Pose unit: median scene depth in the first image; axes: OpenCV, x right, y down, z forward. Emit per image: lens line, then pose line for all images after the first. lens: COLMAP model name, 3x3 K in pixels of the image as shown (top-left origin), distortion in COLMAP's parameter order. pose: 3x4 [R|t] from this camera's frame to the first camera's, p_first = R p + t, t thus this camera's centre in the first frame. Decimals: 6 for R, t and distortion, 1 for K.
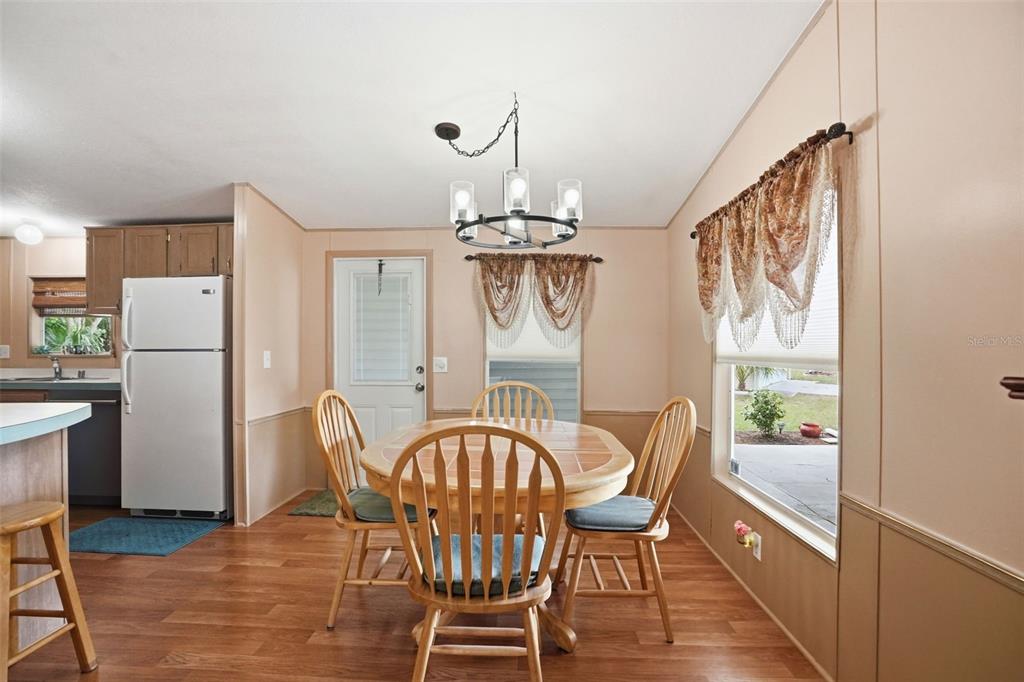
lens RADIAL K [[489.1, 0, 503.6], [0, 489.1, 343.6], [0, 0, 1]] dist [-0.053874, 0.013168]
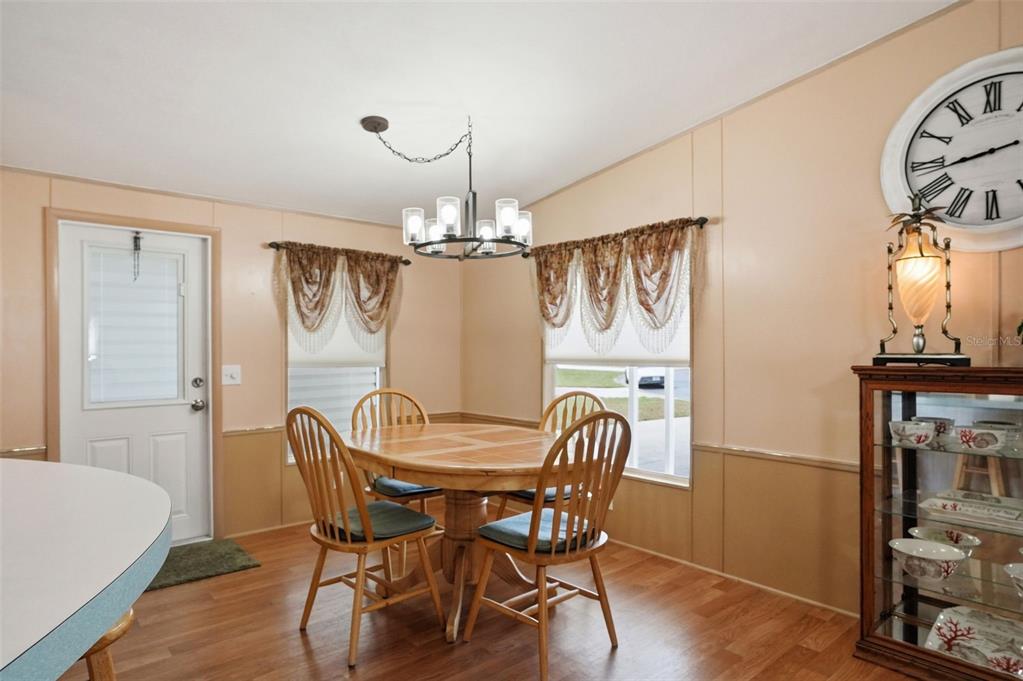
lens RADIAL K [[591.5, 0, 515.1], [0, 591.5, 343.3], [0, 0, 1]] dist [-0.029750, 0.011093]
pose [[0.720290, 0.001424, 0.693671, -0.566469], [-0.002613, 0.999996, 0.000661, -0.012245], [-0.693668, -0.002289, 0.720292, -0.009425]]
